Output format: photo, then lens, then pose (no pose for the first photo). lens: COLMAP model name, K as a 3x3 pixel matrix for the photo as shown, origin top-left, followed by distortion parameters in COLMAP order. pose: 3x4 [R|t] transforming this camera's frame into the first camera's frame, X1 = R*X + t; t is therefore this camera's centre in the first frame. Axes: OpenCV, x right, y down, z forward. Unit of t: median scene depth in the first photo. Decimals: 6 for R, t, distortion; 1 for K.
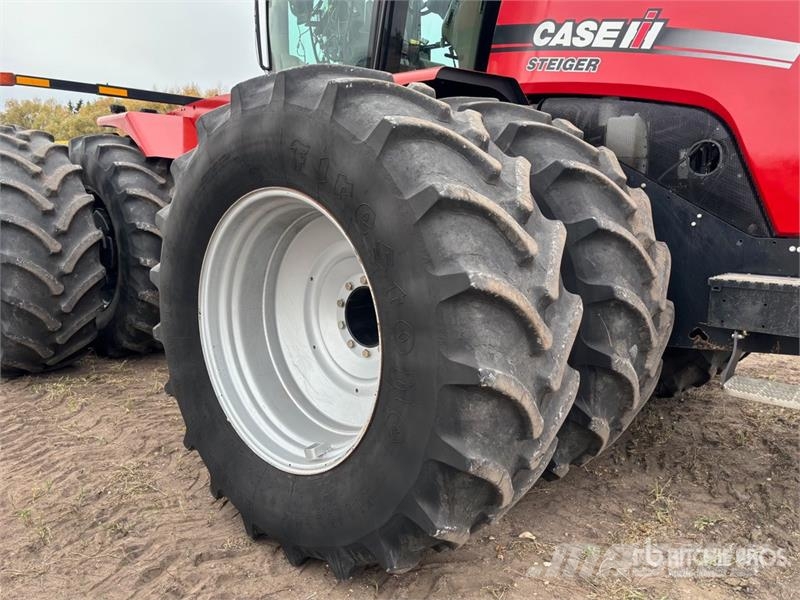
lens RADIAL K [[646.7, 0, 402.8], [0, 646.7, 307.4], [0, 0, 1]] dist [0.072480, -0.088462]
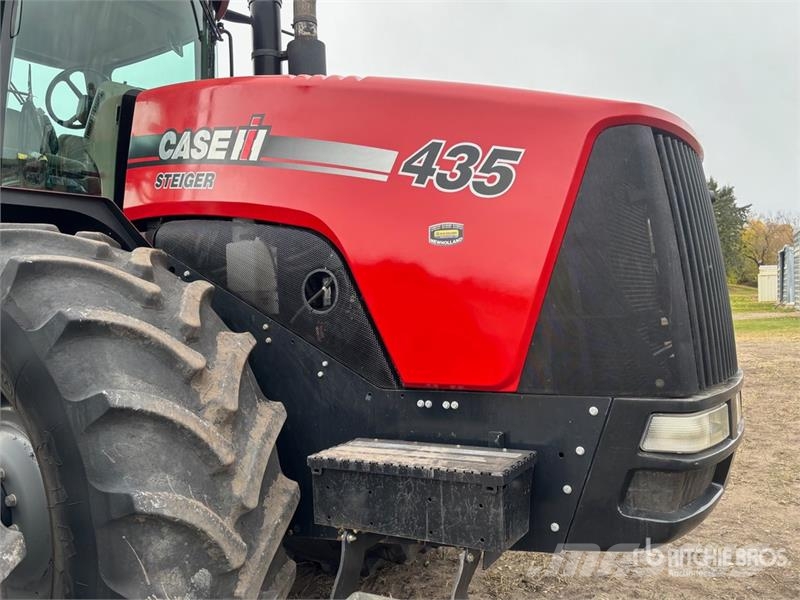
lens RADIAL K [[646.7, 0, 402.8], [0, 646.7, 307.4], [0, 0, 1]] dist [0.072480, -0.088462]
pose [[0.978721, -0.056065, 0.197389, 0.344071], [0.088685, 0.983041, -0.160514, -0.064508], [-0.185043, 0.174604, 0.967095, 0.199037]]
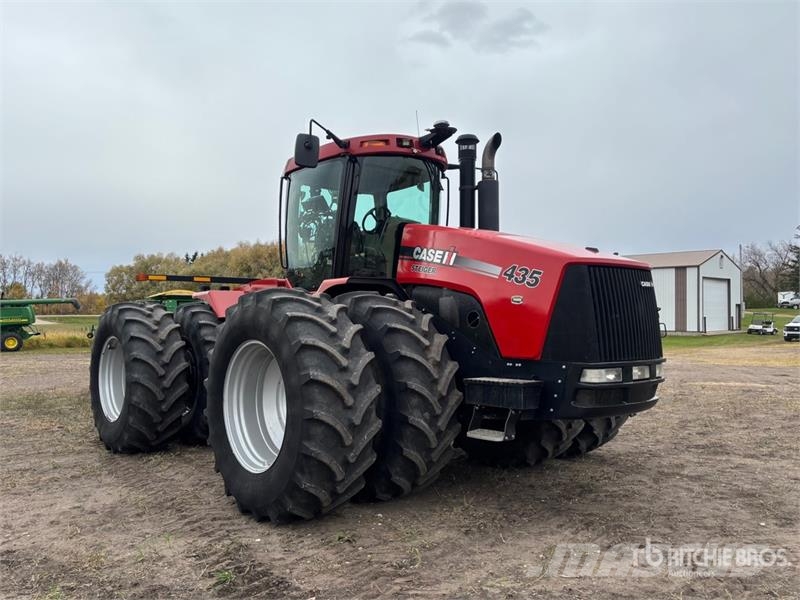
lens RADIAL K [[646.7, 0, 402.8], [0, 646.7, 307.4], [0, 0, 1]] dist [0.072480, -0.088462]
pose [[0.990337, -0.026538, -0.136115, 0.440012], [-0.001330, 0.979657, -0.200675, 0.110461], [0.138672, 0.198917, 0.970156, -0.799982]]
